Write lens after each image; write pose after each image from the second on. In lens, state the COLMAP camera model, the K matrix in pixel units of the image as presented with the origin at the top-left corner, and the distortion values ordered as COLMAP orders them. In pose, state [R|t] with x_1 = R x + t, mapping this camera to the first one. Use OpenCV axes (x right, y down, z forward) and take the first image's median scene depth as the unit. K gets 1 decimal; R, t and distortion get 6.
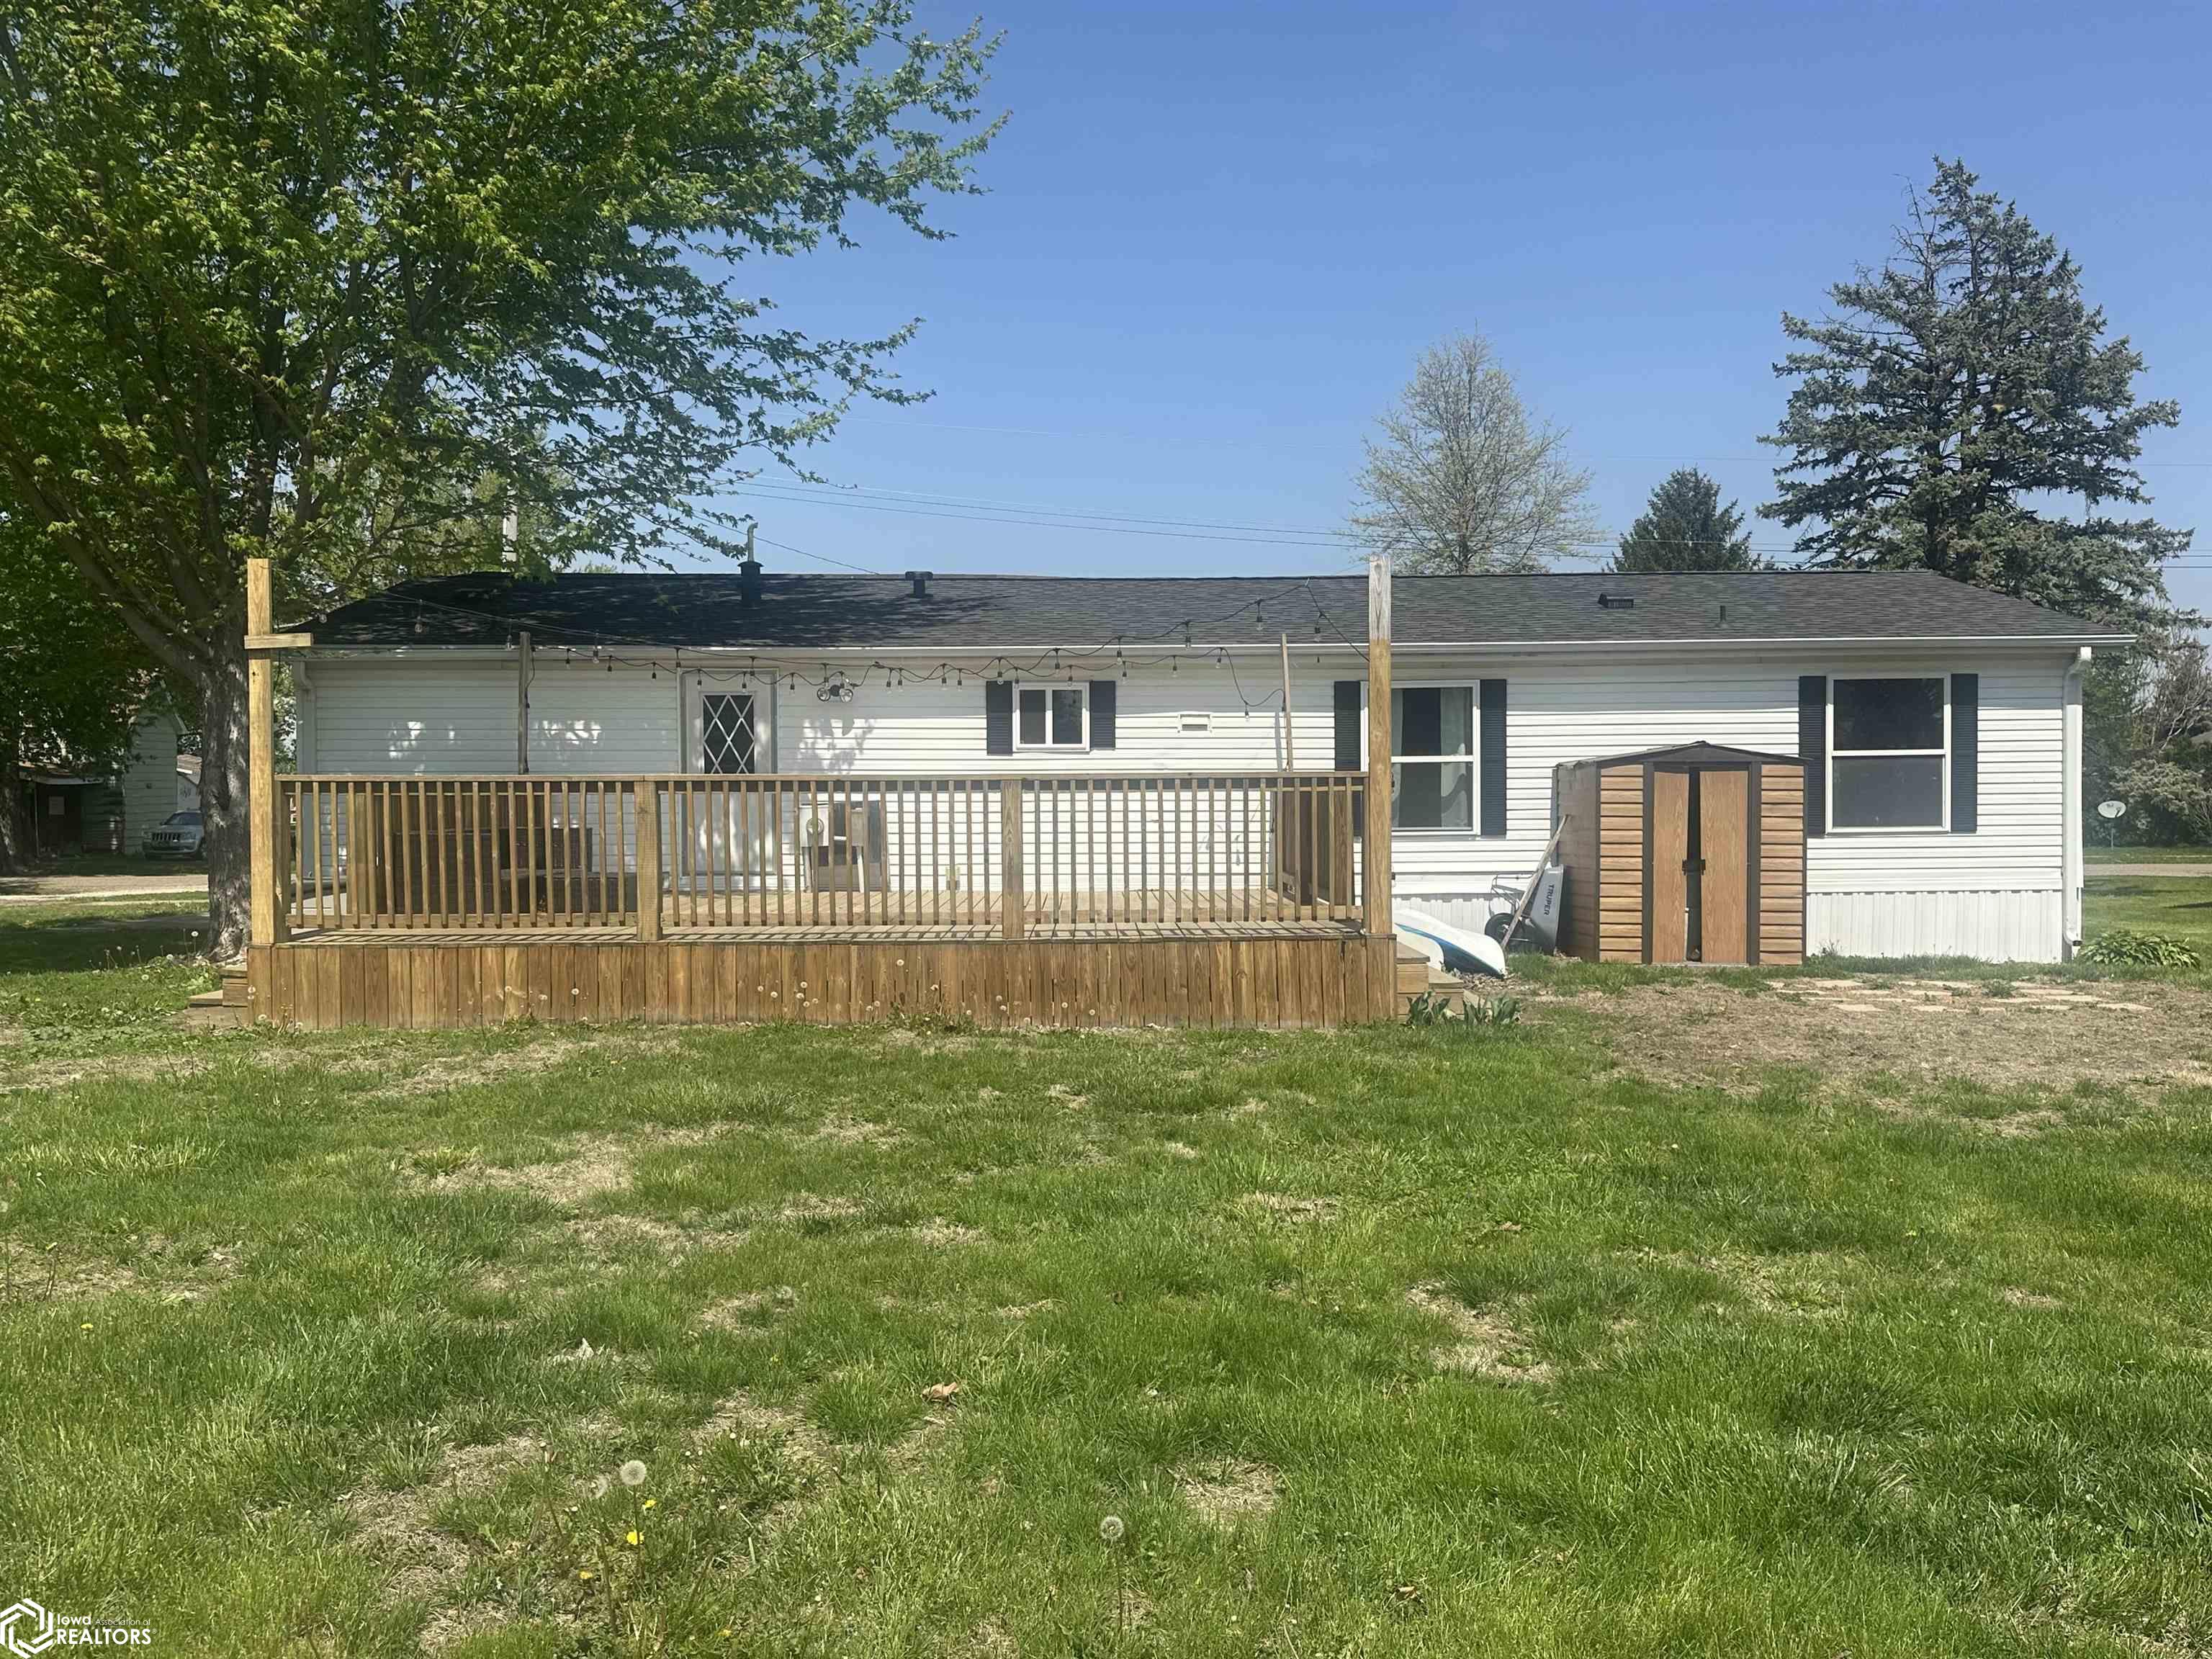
lens RADIAL K [[1824.9, 0, 1105.5], [0, 1824.9, 812.9], [0, 0, 1]] dist [0.065722, -0.008658]
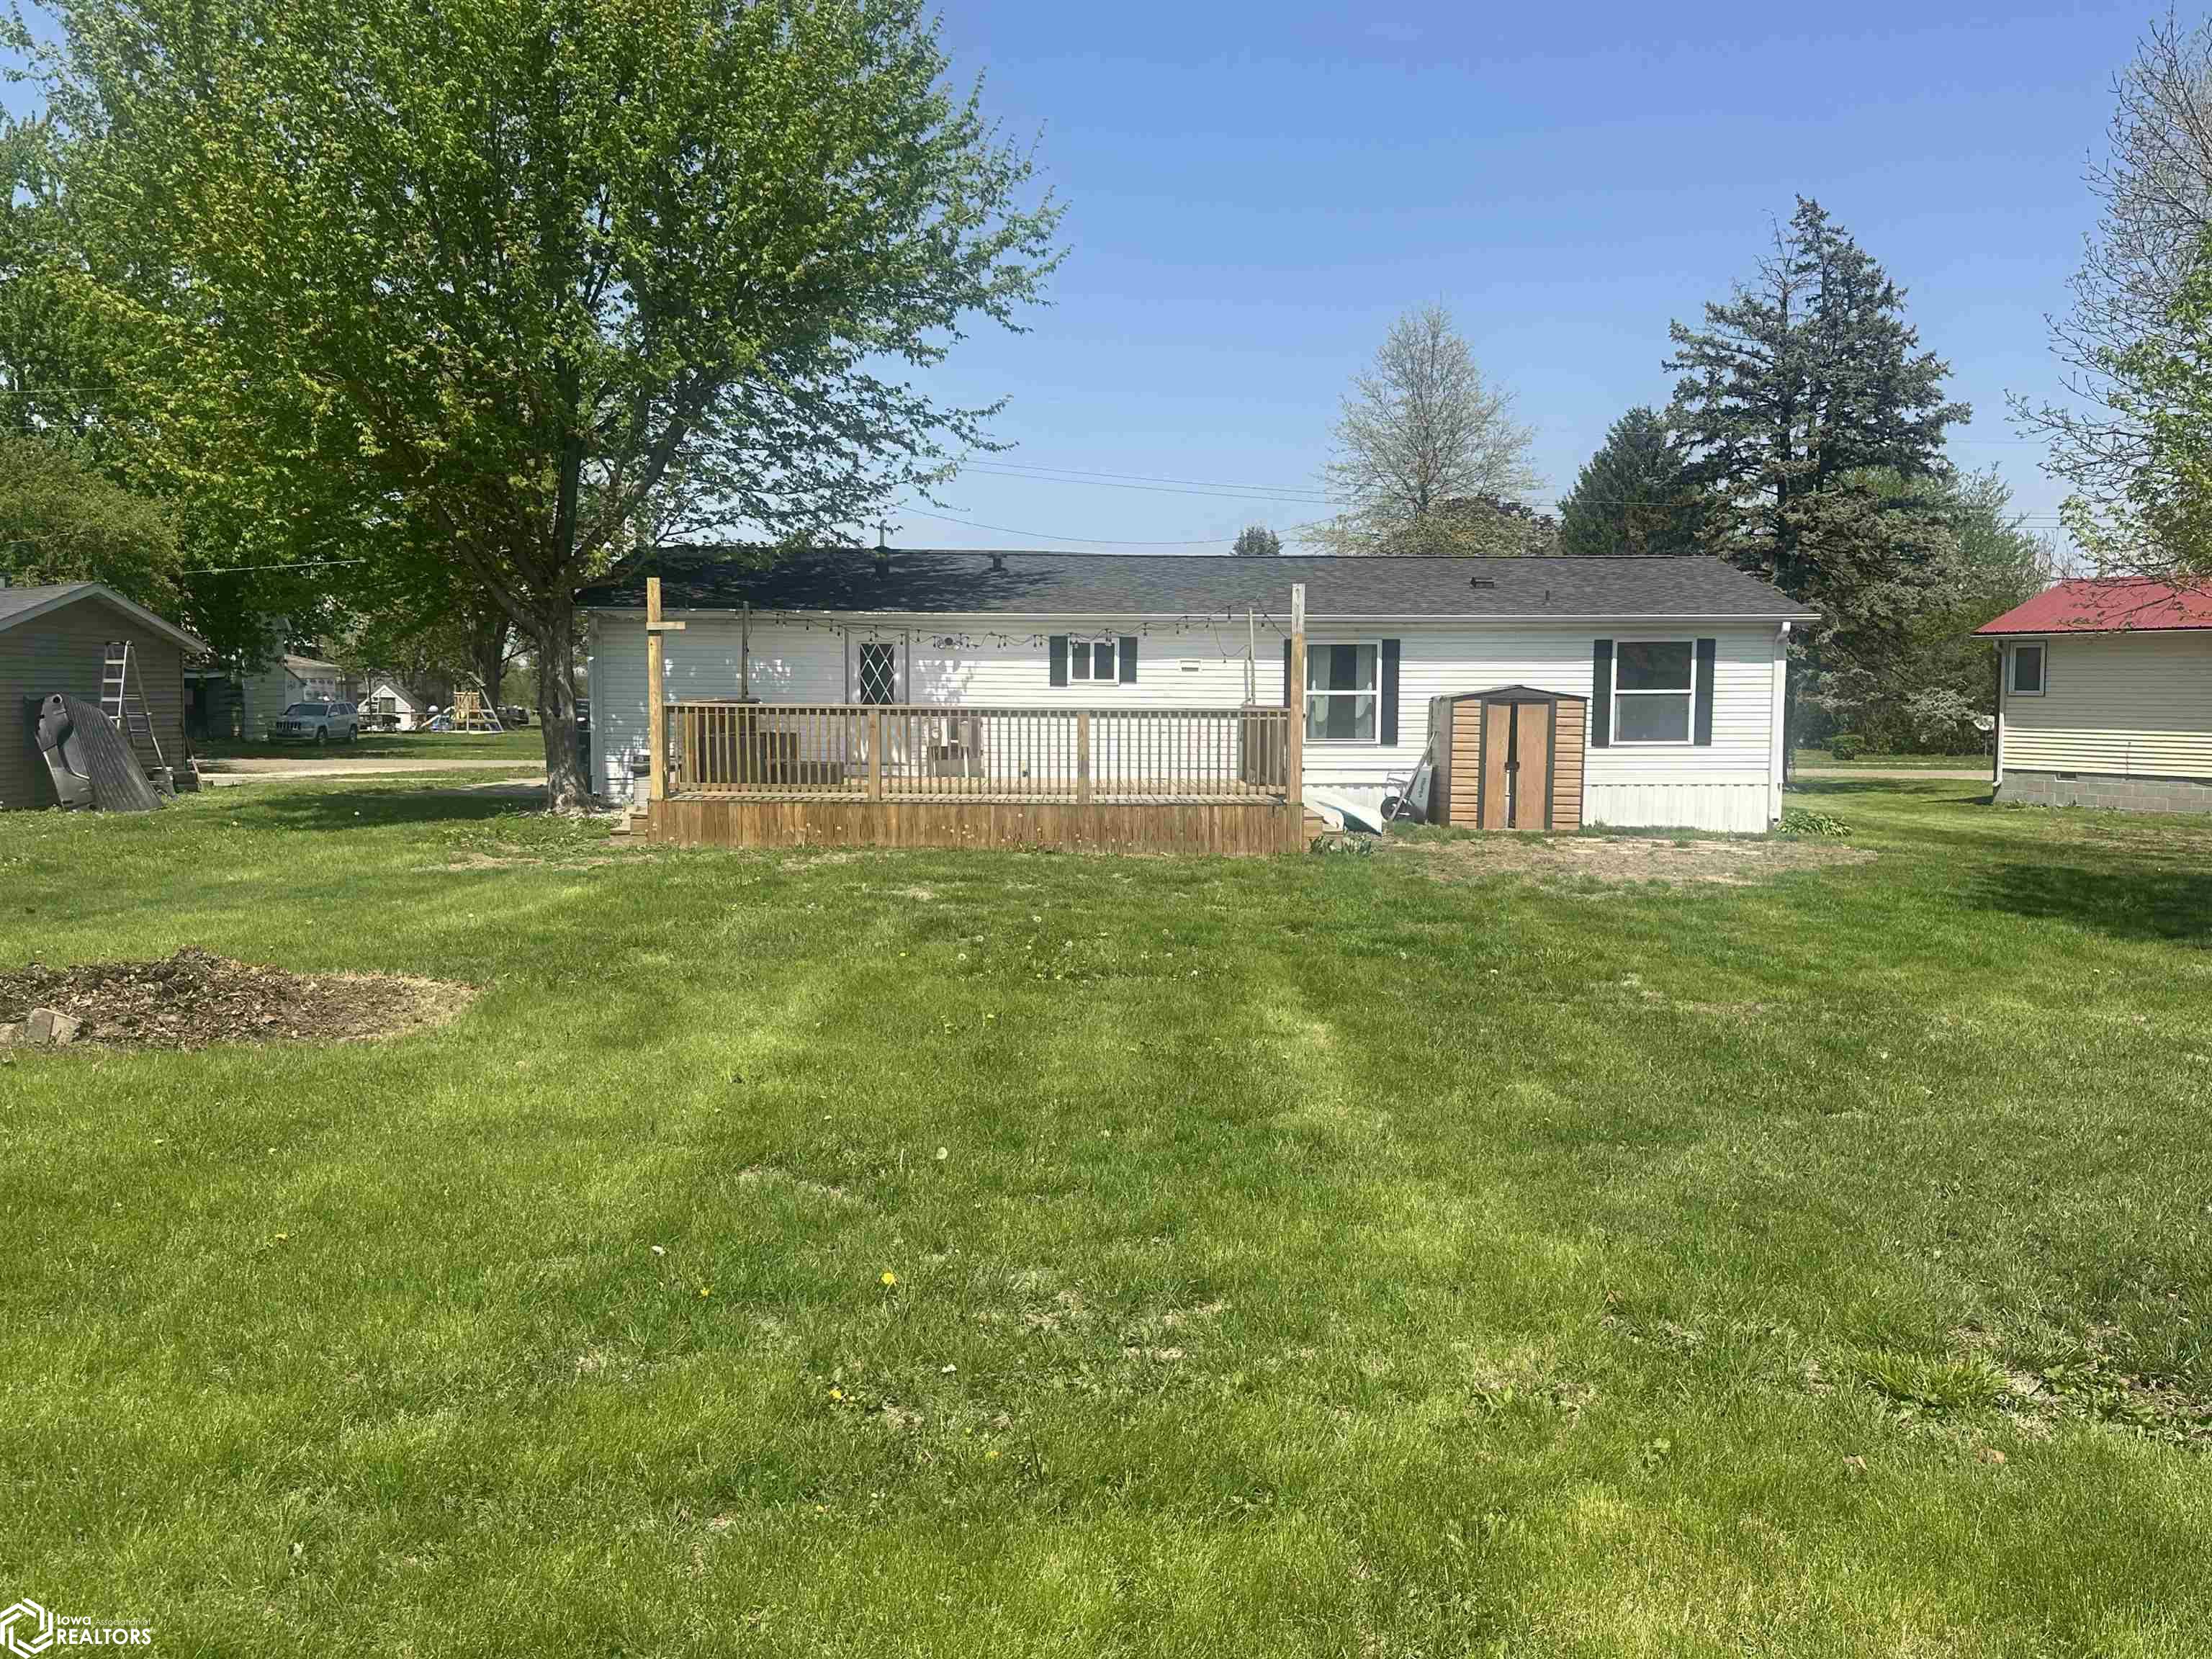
lens RADIAL K [[1824.9, 0, 1102.3], [0, 1824.9, 814.2], [0, 0, 1]] dist [0.065722, -0.008658]
pose [[0.999923, 0.012184, 0.002309, -0.024517], [-0.012296, 0.998296, 0.057044, -0.013046], [-0.001610, -0.057068, 0.998369, -0.491831]]
